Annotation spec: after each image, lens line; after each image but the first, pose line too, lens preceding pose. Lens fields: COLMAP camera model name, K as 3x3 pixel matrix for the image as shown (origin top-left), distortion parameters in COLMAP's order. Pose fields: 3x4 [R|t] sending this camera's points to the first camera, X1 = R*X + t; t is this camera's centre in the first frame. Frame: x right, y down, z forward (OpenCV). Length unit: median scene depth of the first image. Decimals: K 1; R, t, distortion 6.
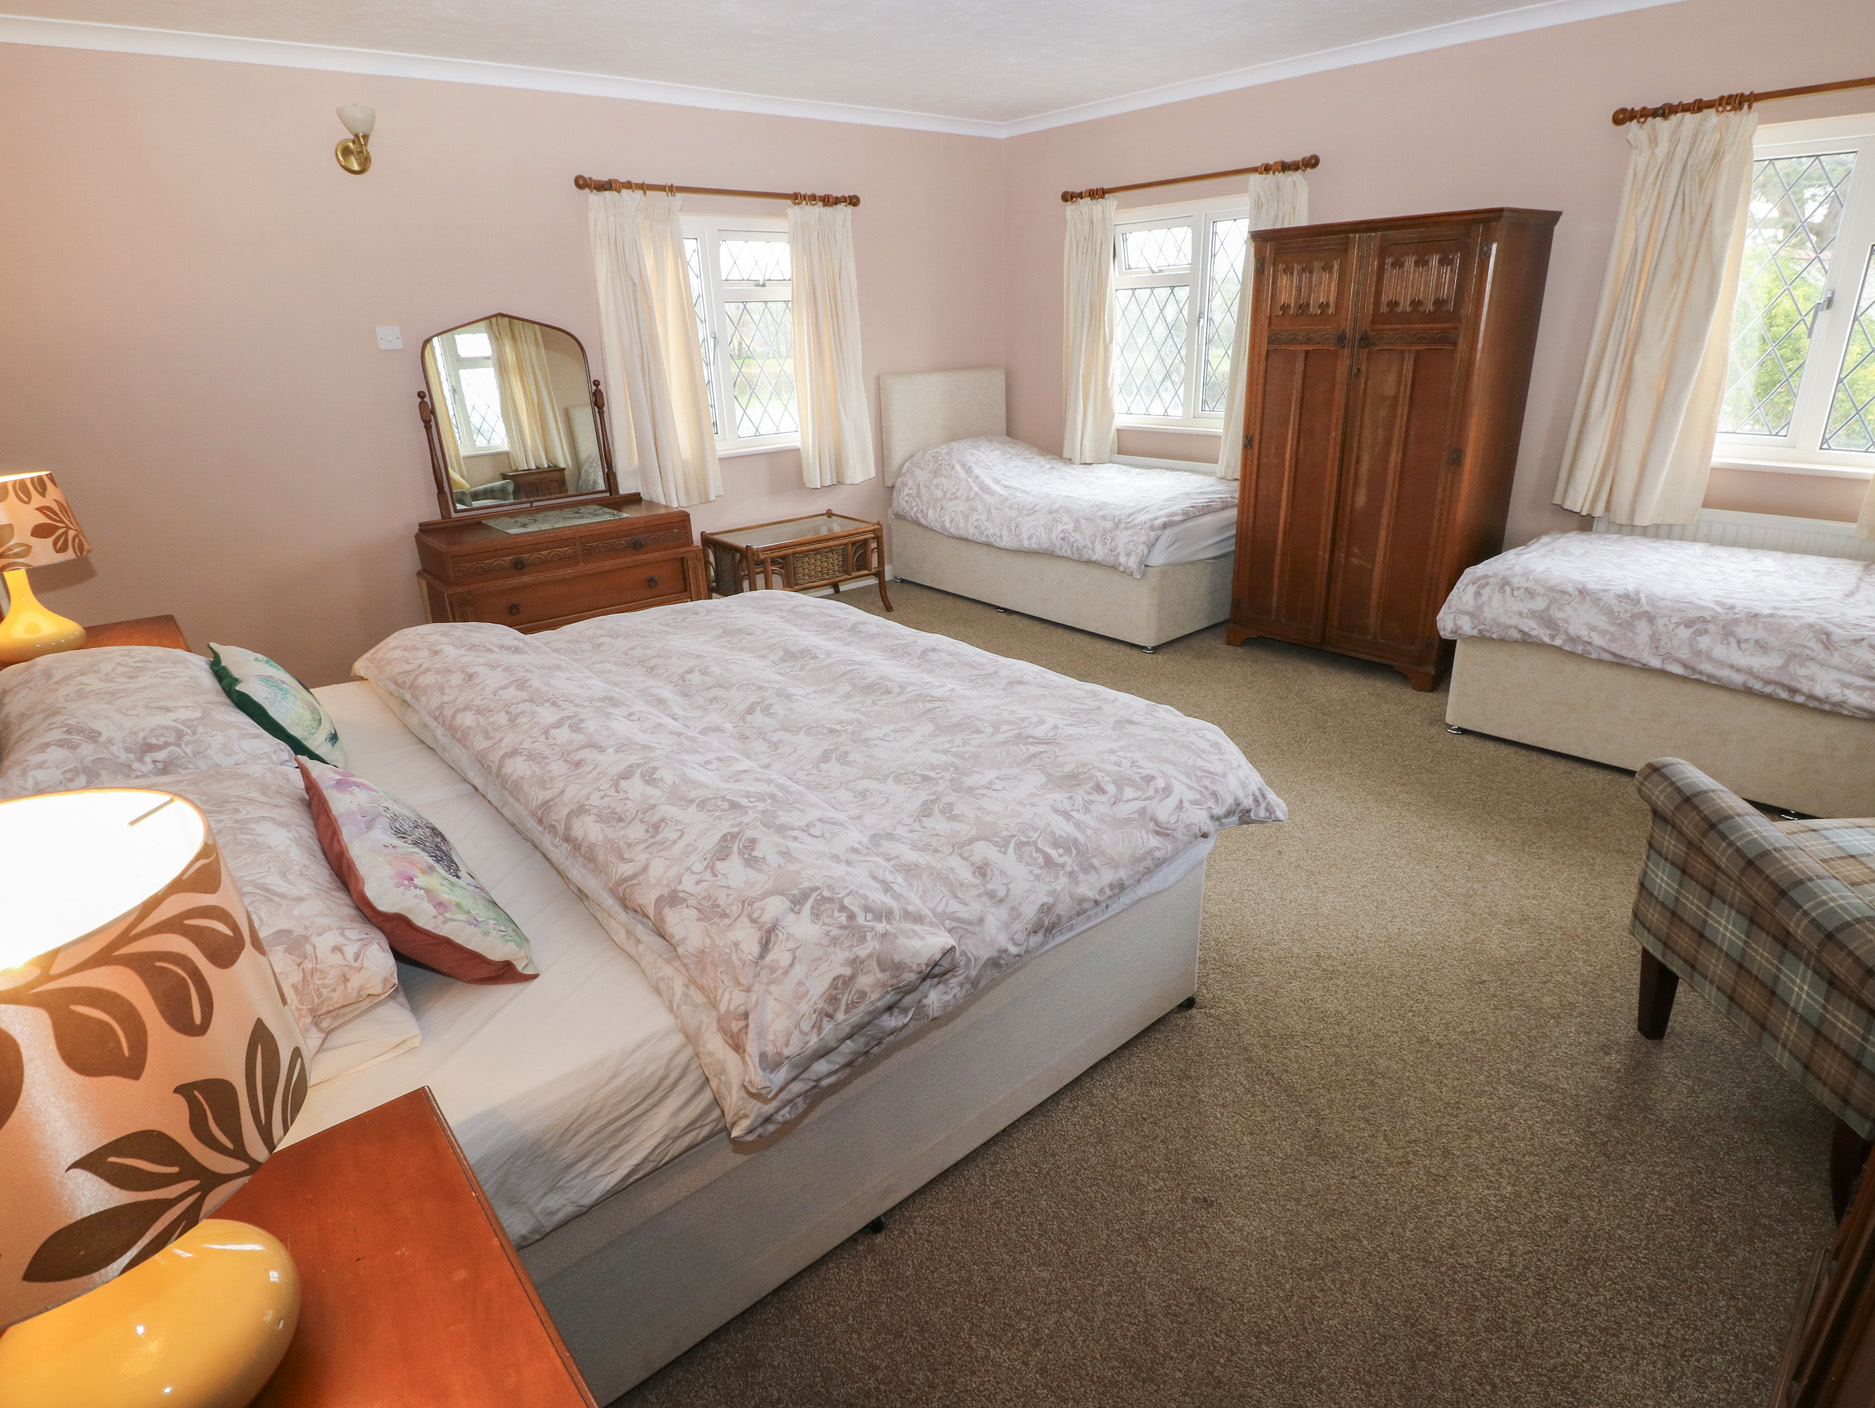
lens RADIAL K [[1041.4, 0, 942.9], [0, 1041.4, 698.5], [0, 0, 1]] dist [-0.003381, -0.005127]
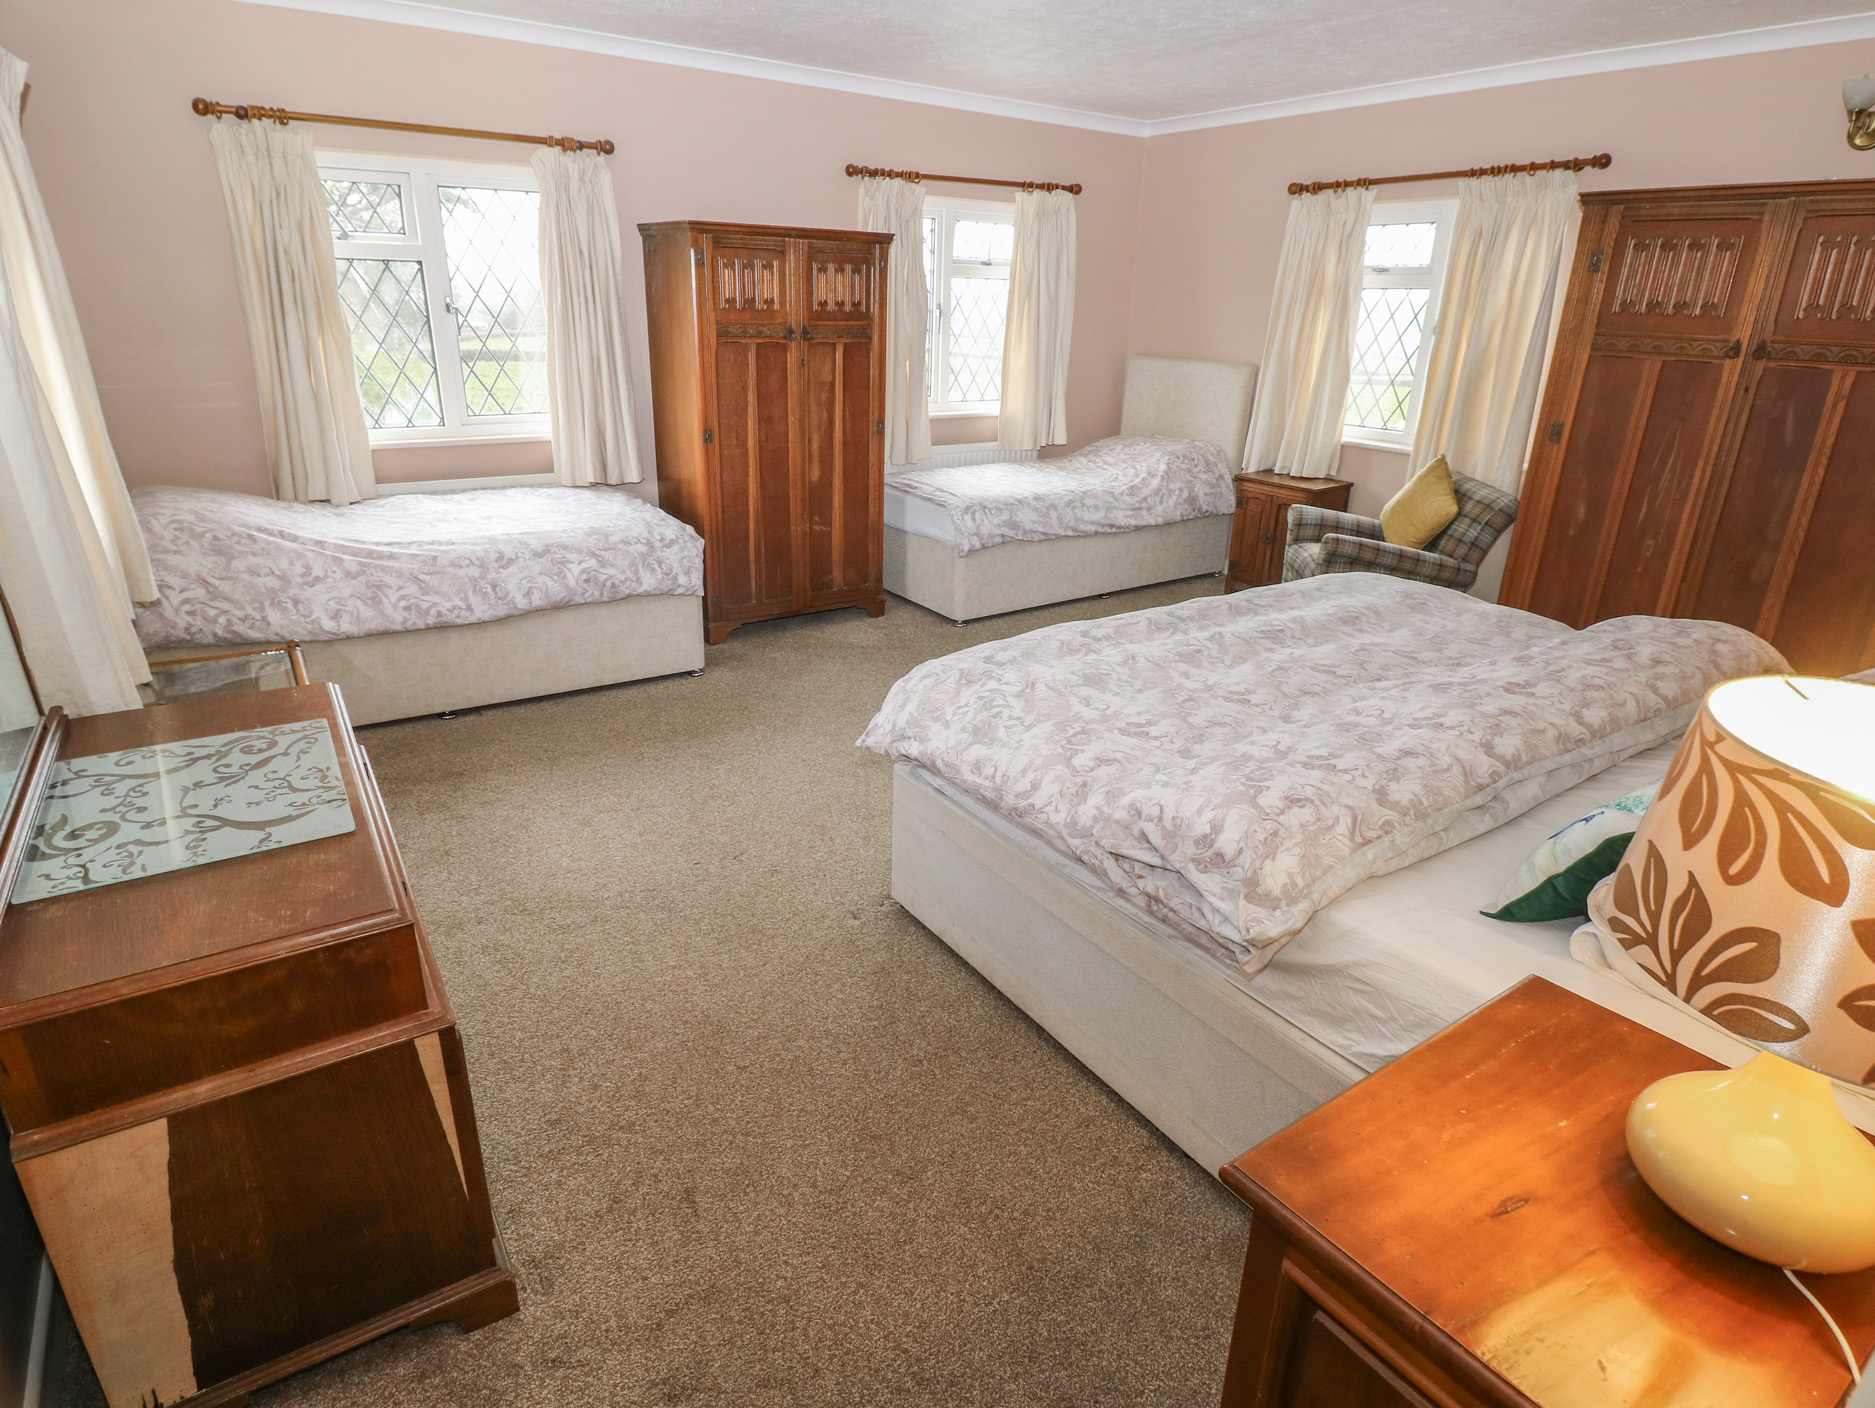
lens RADIAL K [[1041.4, 0, 945.2], [0, 1041.4, 700.3], [0, 0, 1]] dist [-0.003381, -0.005127]
pose [[0.085014, -0.323514, 0.942397, -0.770489], [0.315669, 0.905844, 0.282489, -0.251669], [-0.945053, 0.273470, 0.179133, 0.751055]]
